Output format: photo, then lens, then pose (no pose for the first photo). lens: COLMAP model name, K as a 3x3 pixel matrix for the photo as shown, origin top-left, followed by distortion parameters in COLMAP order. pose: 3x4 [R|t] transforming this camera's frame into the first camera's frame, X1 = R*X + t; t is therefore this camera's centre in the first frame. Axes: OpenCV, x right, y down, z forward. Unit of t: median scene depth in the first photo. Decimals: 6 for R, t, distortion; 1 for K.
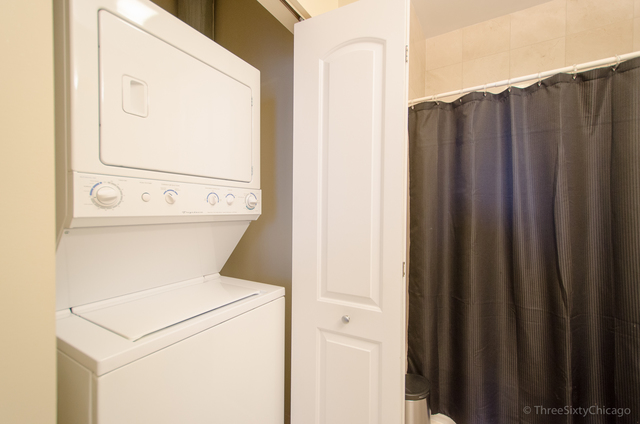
lens RADIAL K [[276.9, 0, 319.5], [0, 276.9, 214.1], [0, 0, 1]] dist [0.007730, -0.001001]
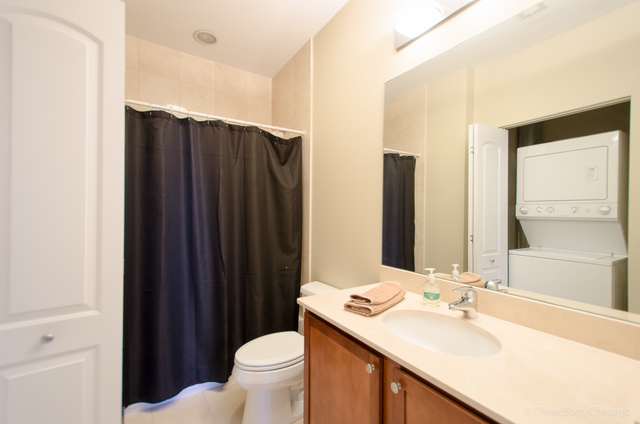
lens RADIAL K [[276.9, 0, 319.5], [0, 276.9, 212.1], [0, 0, 1]] dist [0.007730, -0.001001]
pose [[0.411537, 0.000785, 0.911393, -0.263421], [0.005428, 0.999980, -0.003312, -0.001767], [-0.911377, 0.006310, 0.411524, -0.094552]]
